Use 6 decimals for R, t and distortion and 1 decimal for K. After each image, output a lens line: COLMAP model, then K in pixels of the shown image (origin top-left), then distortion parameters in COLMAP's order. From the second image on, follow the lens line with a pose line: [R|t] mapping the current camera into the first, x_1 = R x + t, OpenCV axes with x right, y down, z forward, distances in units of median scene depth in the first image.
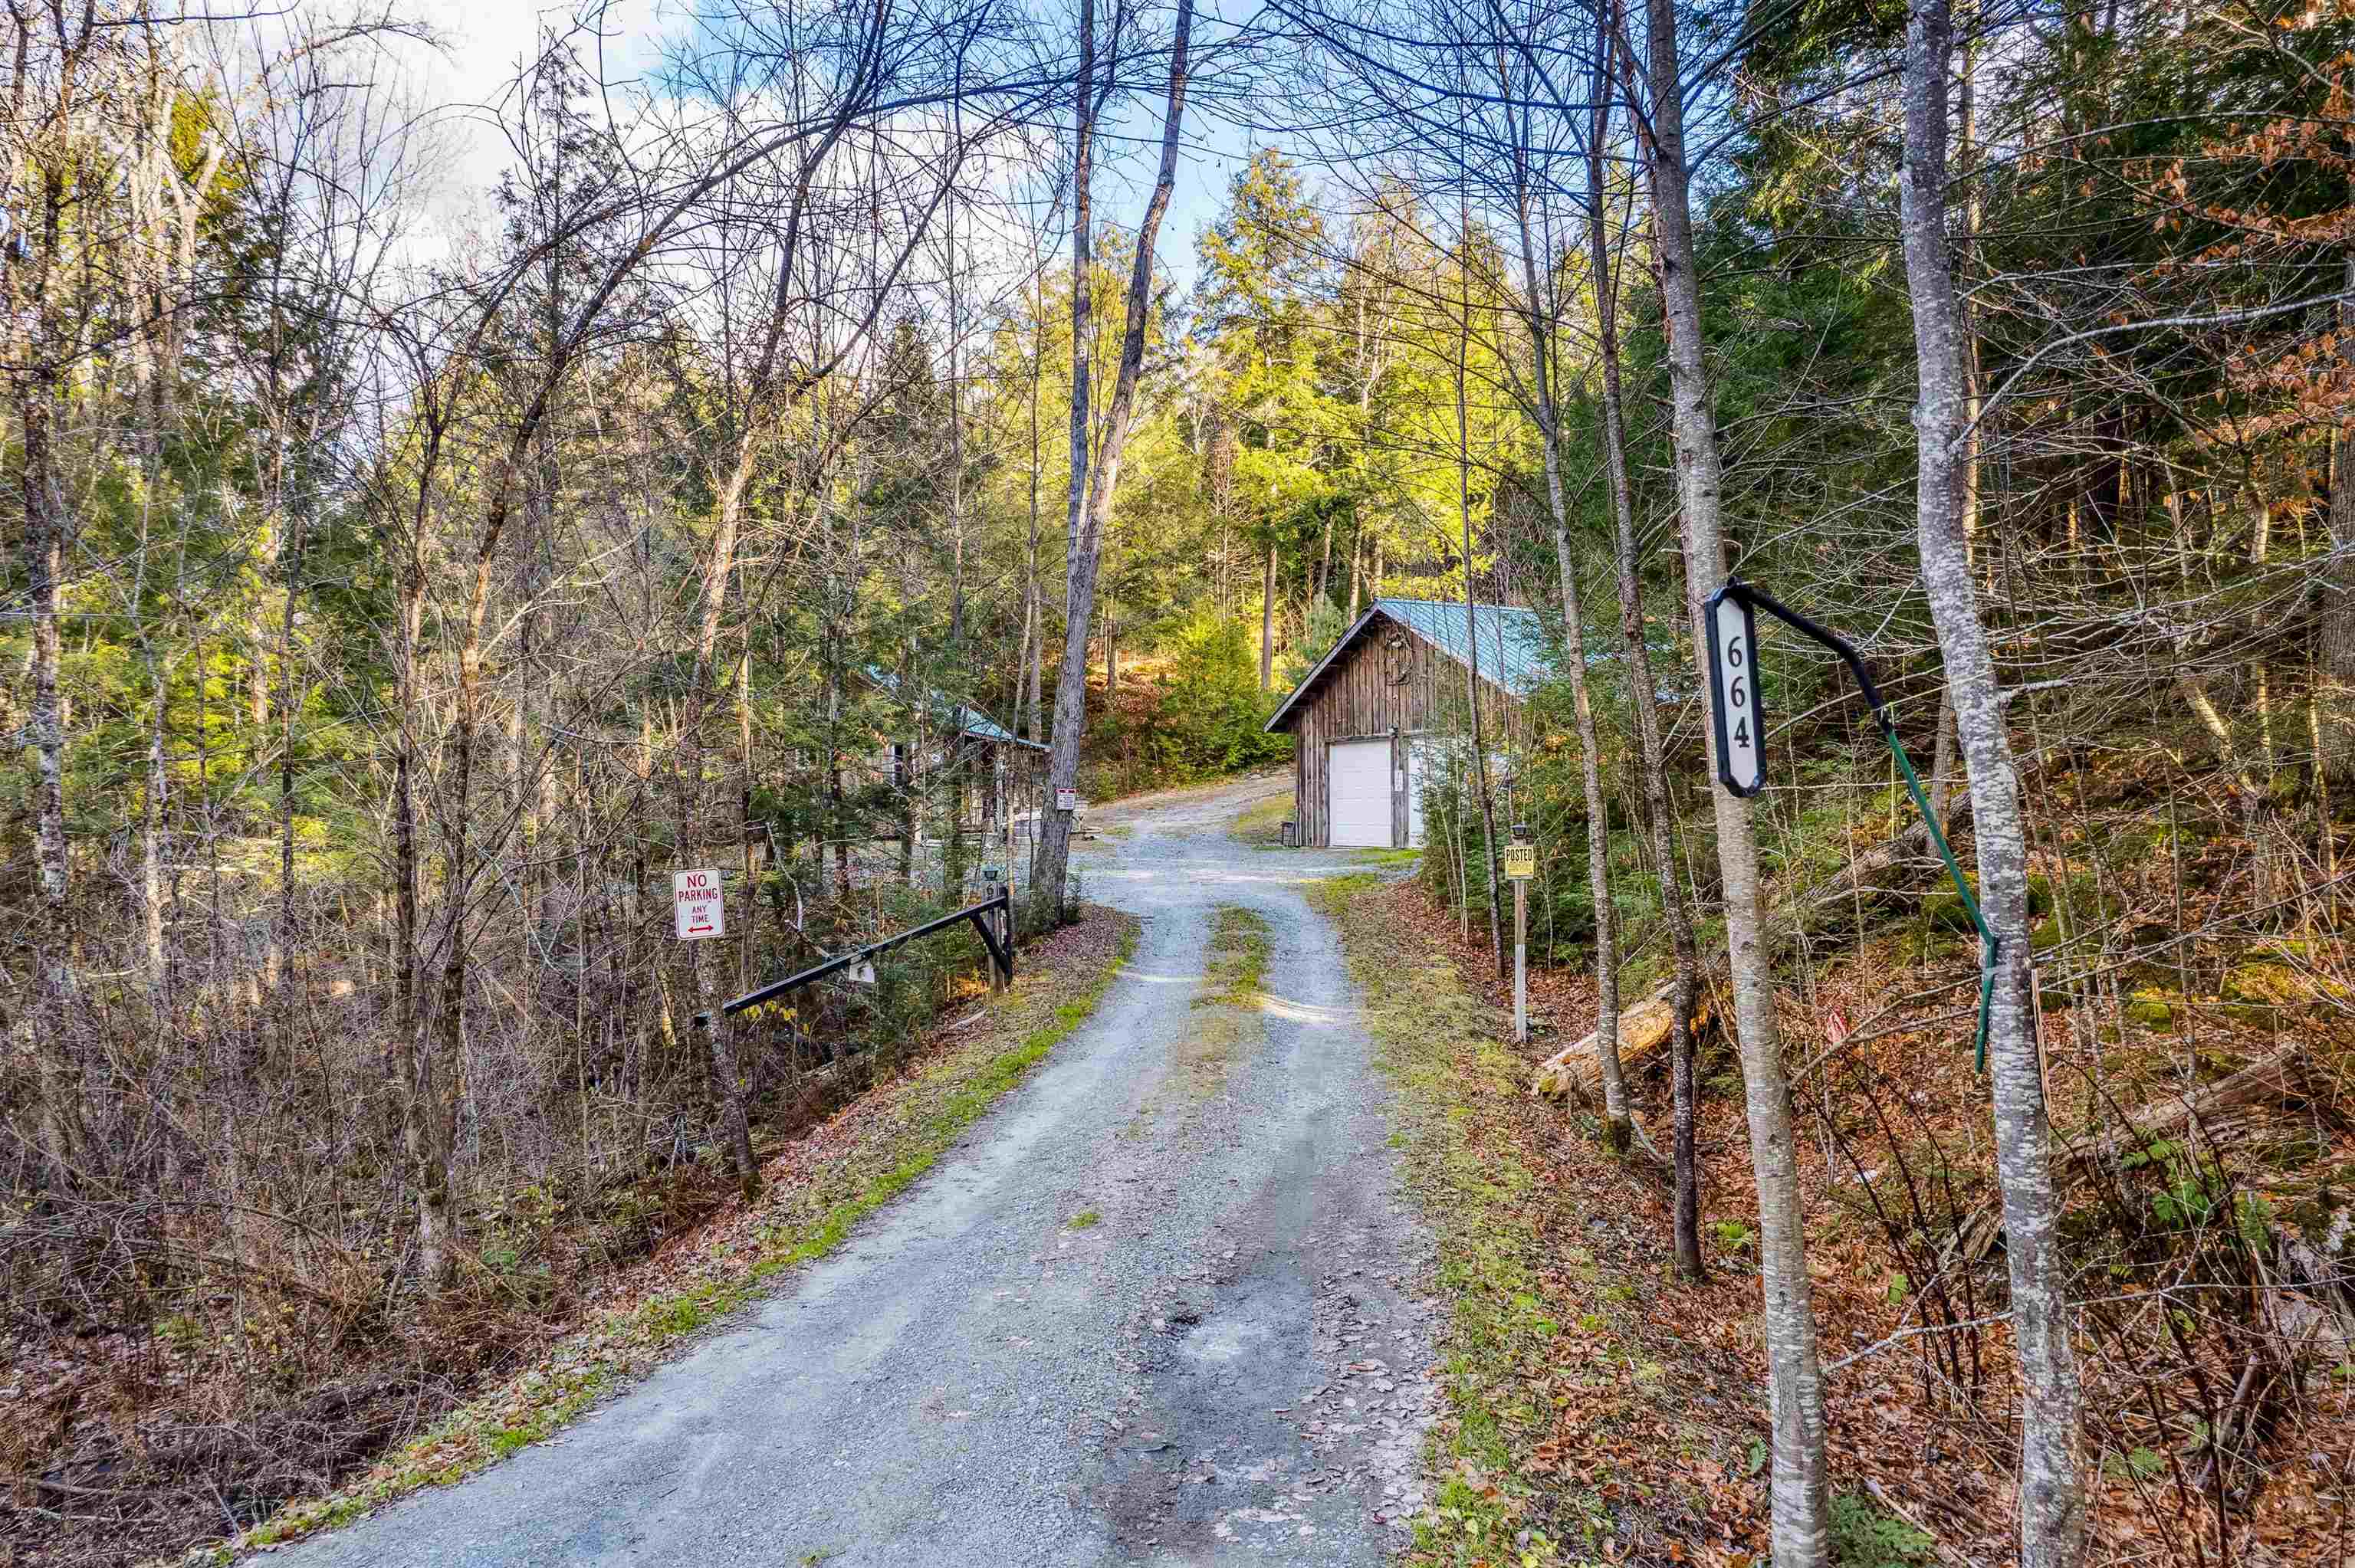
lens RADIAL K [[1486.4, 0, 1179.0], [0, 1486.4, 782.9], [0, 0, 1]] dist [0.001938, -0.000493]
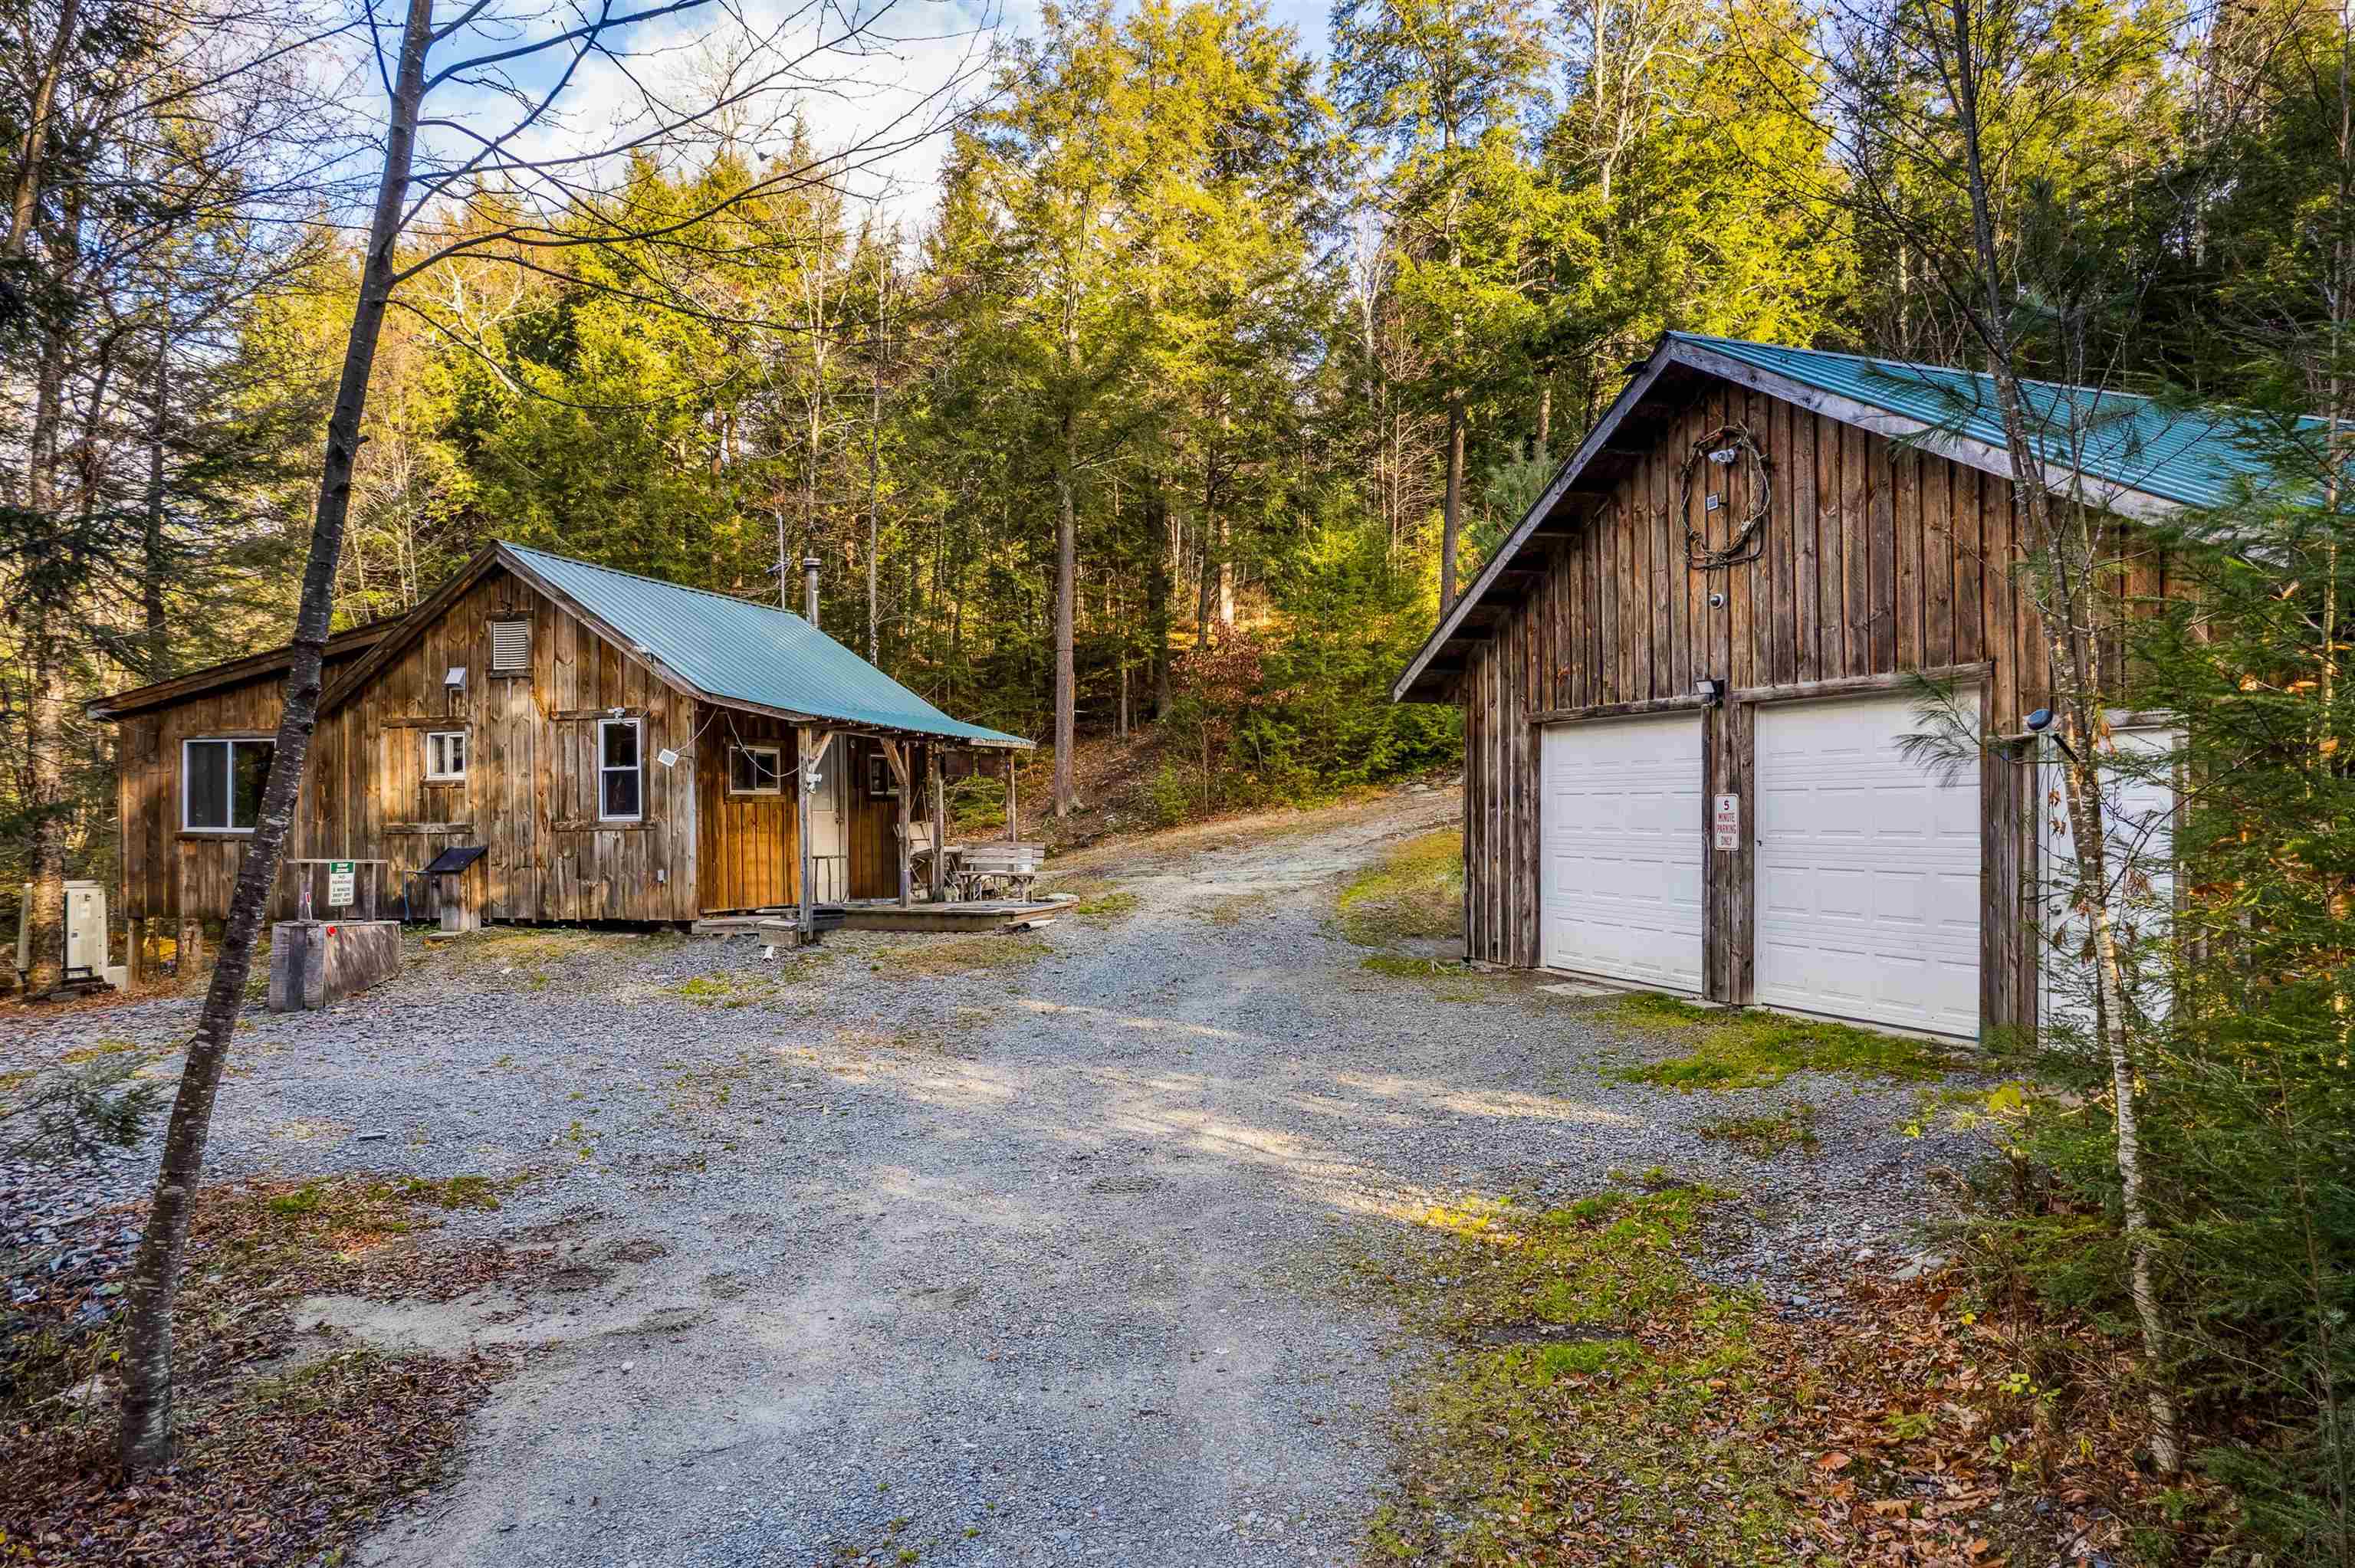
lens RADIAL K [[1486.4, 0, 1174.5], [0, 1486.4, 782.3], [0, 0, 1]] dist [0.001938, -0.000493]
pose [[0.989264, 0.004410, -0.146075, 0.056833], [-0.004141, 0.999989, 0.002146, -0.010117], [0.146083, -0.001518, 0.989271, 0.534520]]
